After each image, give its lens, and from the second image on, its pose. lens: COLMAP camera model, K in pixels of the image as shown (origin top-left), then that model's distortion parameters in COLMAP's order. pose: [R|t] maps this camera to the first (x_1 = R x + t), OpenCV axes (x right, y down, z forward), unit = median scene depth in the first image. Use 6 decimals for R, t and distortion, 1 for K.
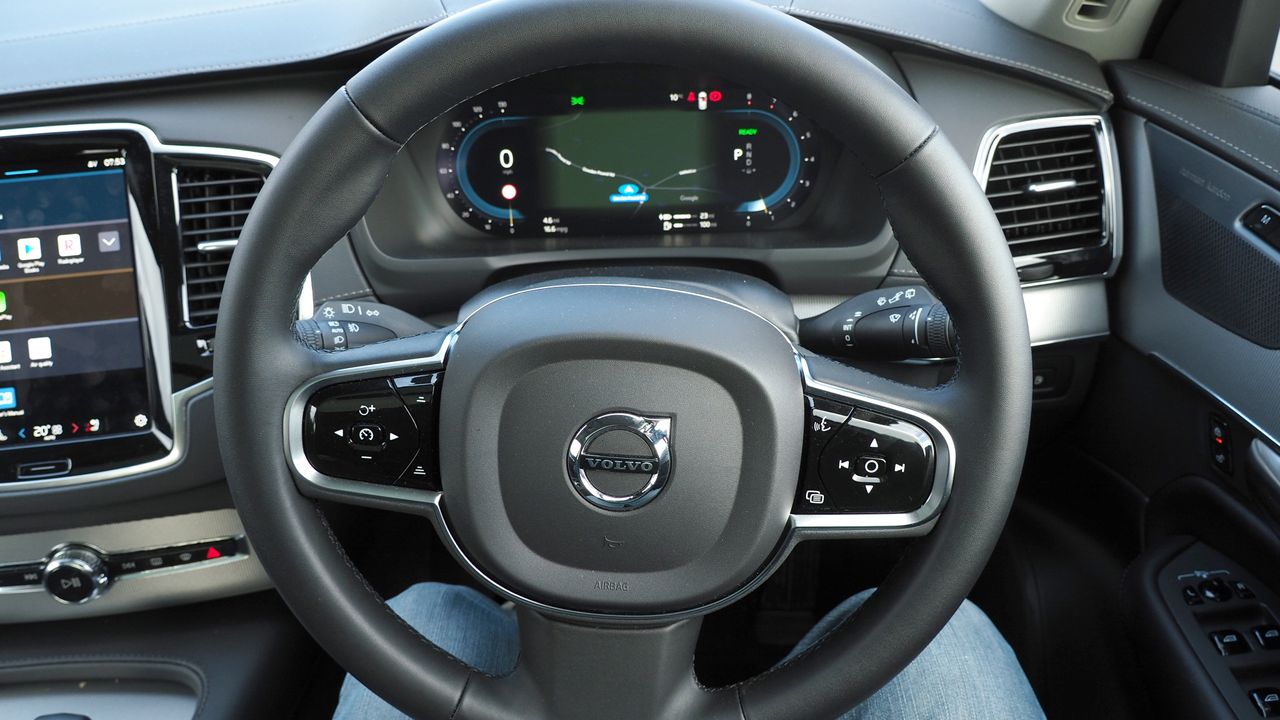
lens RADIAL K [[924.8, 0, 640.0], [0, 924.8, 360.0], [0, 0, 1]] dist [-0.041998, 0.026896]
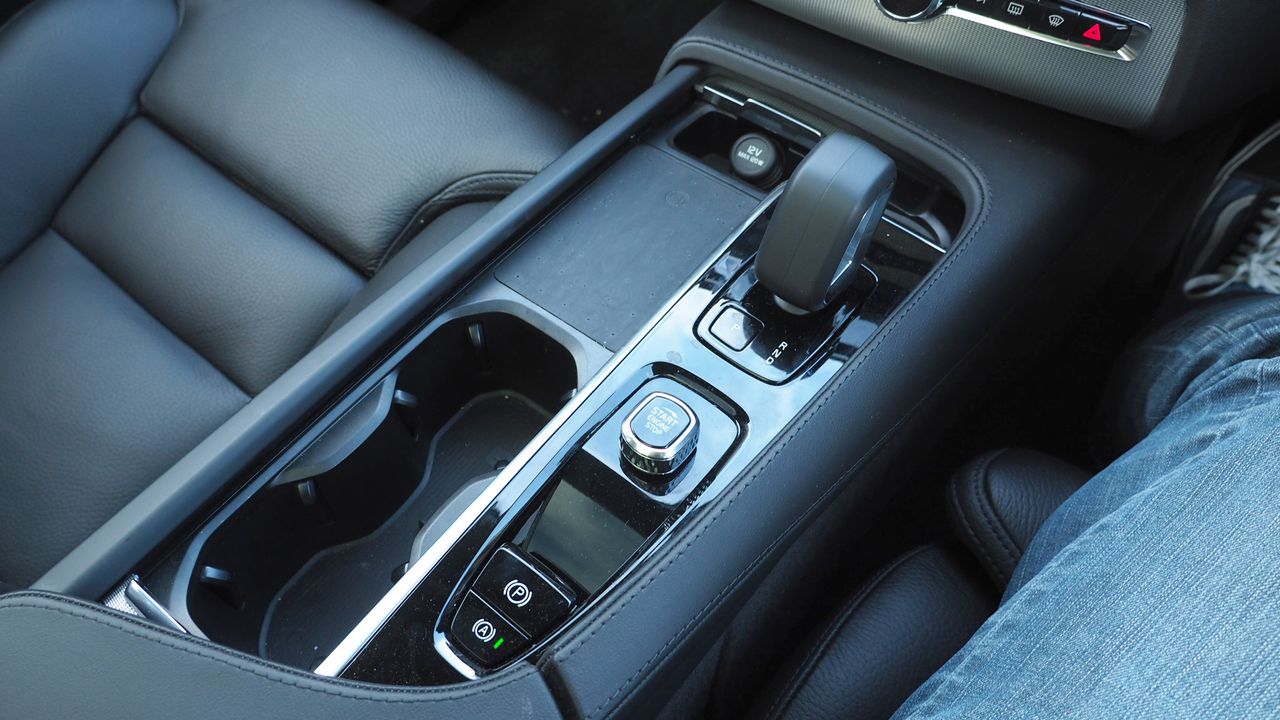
lens RADIAL K [[924.8, 0, 640.0], [0, 924.8, 360.0], [0, 0, 1]] dist [-0.041998, 0.026896]
pose [[0.779945, 0.535295, -0.324259, -0.402074], [-0.362041, 0.808525, 0.463912, 0.227809], [0.510502, -0.244431, 0.824404, 0.227381]]
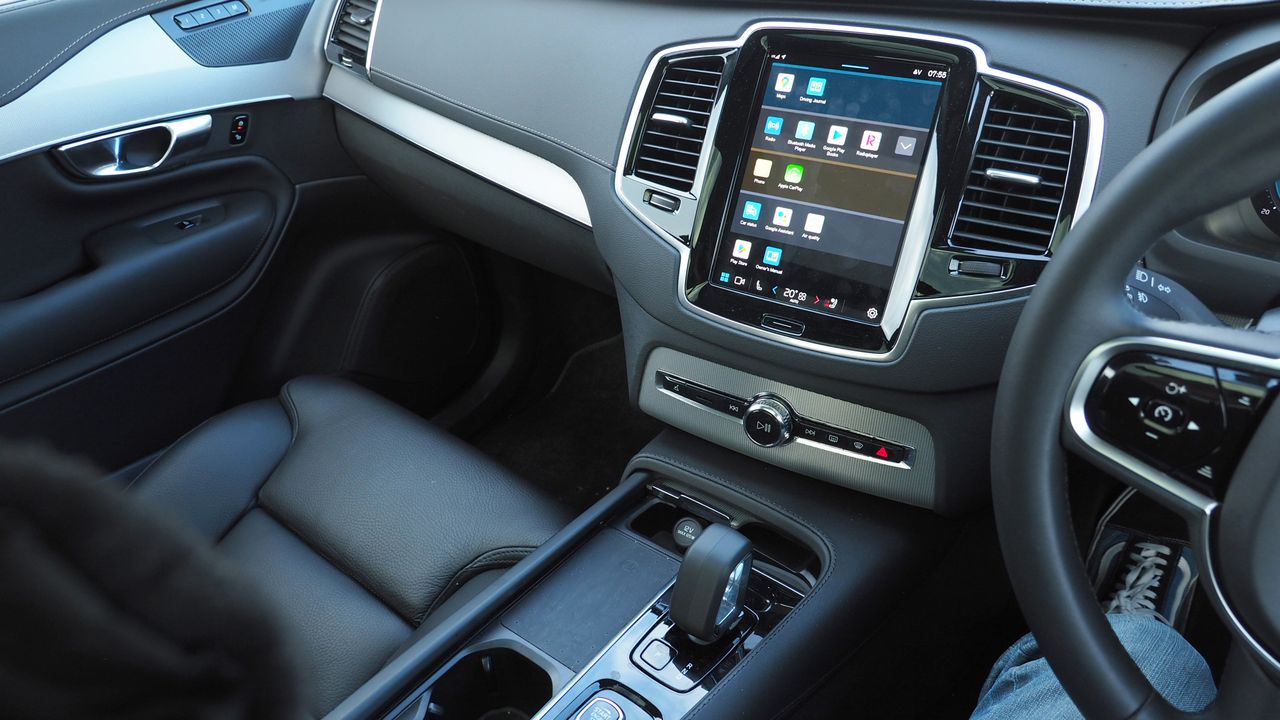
lens RADIAL K [[924.8, 0, 640.0], [0, 924.8, 360.0], [0, 0, 1]] dist [-0.041998, 0.026896]
pose [[0.769585, 0.351556, -0.533055, -0.158891], [-0.322708, 0.934474, 0.150394, 0.043018], [0.550997, 0.056280, 0.832607, -0.052838]]
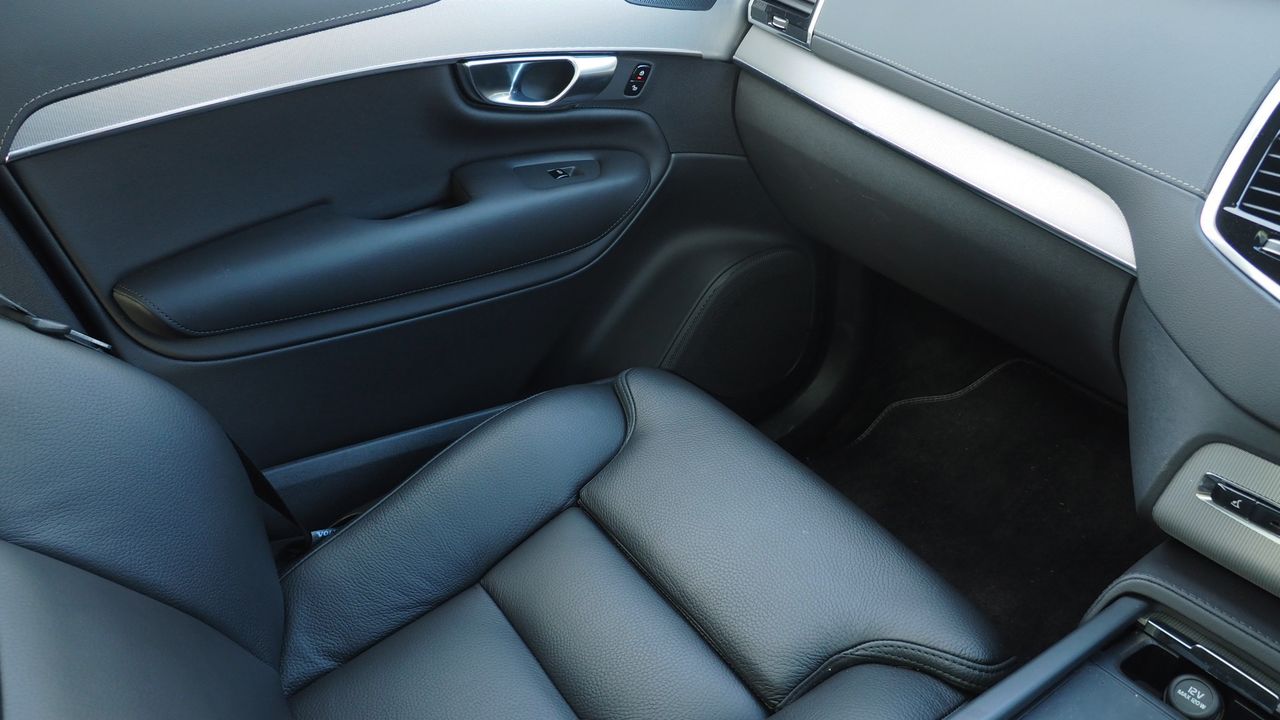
lens RADIAL K [[924.8, 0, 640.0], [0, 924.8, 360.0], [0, 0, 1]] dist [-0.041998, 0.026896]
pose [[0.567164, 0.479322, -0.669758, -0.581854], [-0.482913, 0.852285, 0.201010, 0.236970], [0.667173, 0.209429, 0.714856, -0.049899]]
